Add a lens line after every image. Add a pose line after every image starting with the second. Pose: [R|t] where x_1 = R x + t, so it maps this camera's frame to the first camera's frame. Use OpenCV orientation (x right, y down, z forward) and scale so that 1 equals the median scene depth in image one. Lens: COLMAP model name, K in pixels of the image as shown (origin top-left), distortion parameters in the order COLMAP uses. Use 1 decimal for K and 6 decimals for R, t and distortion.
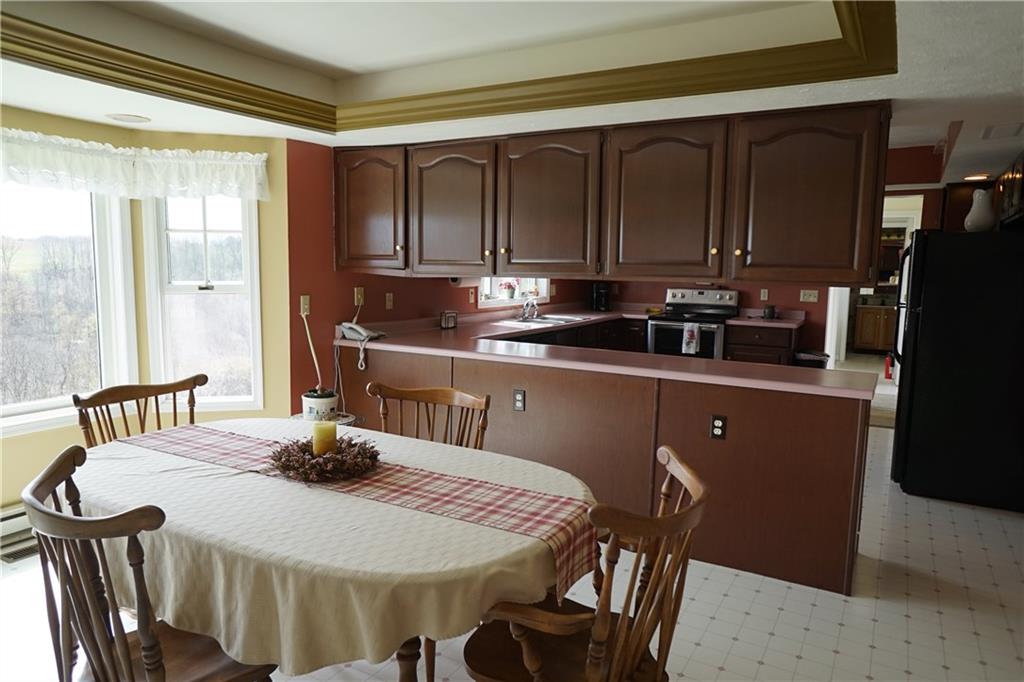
lens RADIAL K [[689.0, 0, 499.5], [0, 689.0, 345.7], [0, 0, 1]] dist [-0.071088, 0.096919]
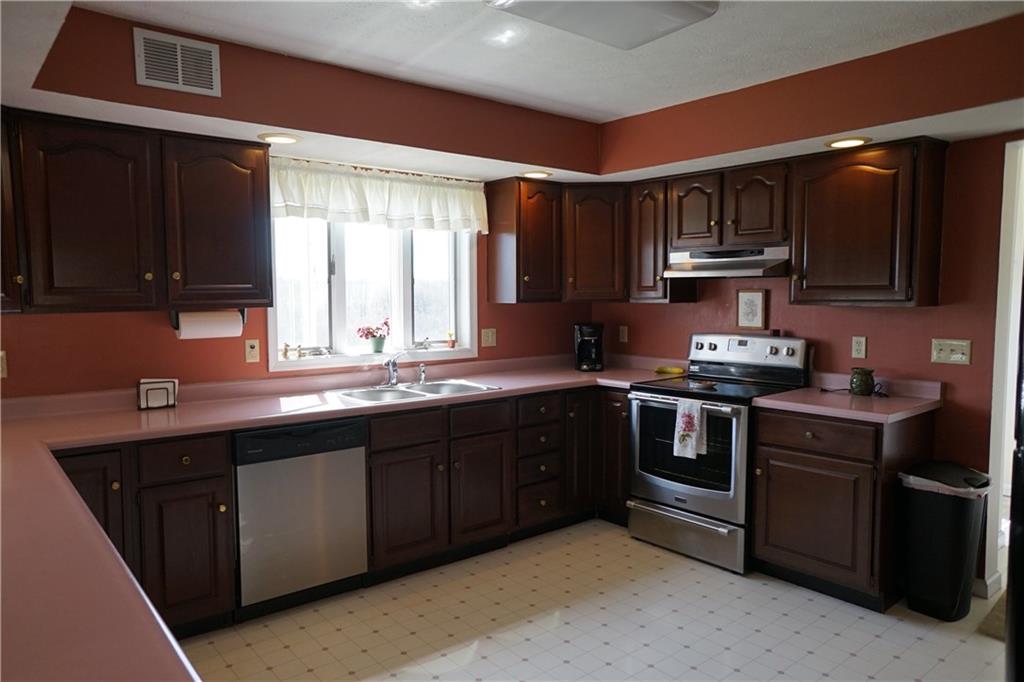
lens RADIAL K [[689.0, 0, 499.5], [0, 689.0, 345.7], [0, 0, 1]] dist [-0.071088, 0.096919]
pose [[0.937536, 0.006680, -0.347824, 0.508768], [-0.023863, 0.998695, -0.045143, -0.074853], [0.347068, 0.050623, 0.936473, 0.686975]]
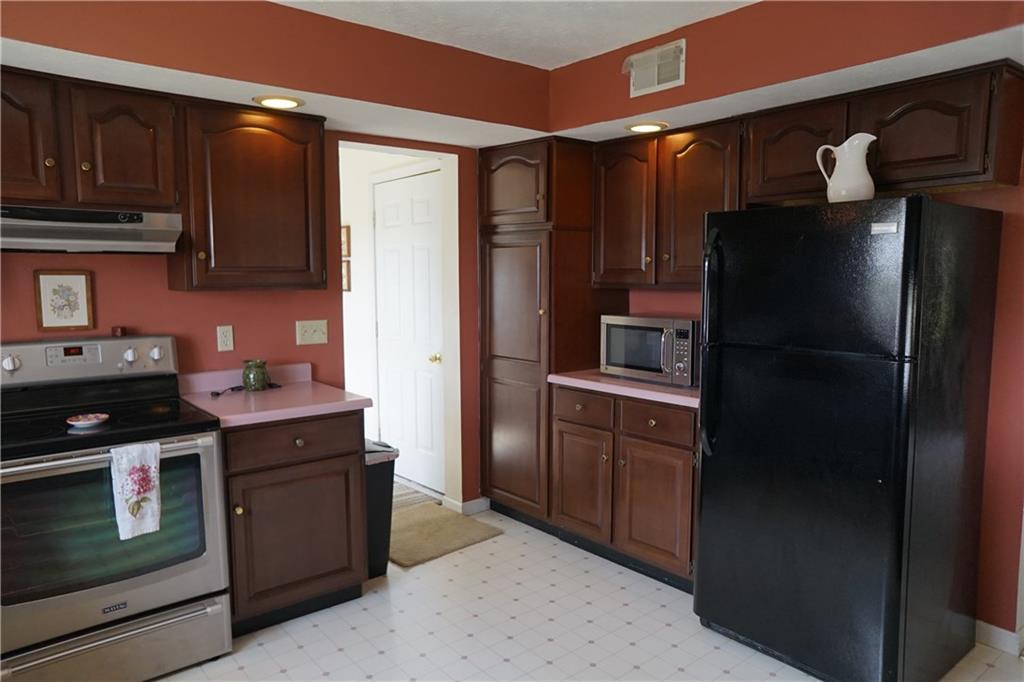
lens RADIAL K [[689.0, 0, 499.5], [0, 689.0, 345.7], [0, 0, 1]] dist [-0.071088, 0.096919]
pose [[0.343812, -0.114638, 0.932015, 0.048318], [0.117825, 0.989943, 0.078298, -0.136622], [-0.931617, 0.082895, 0.353861, 1.097618]]
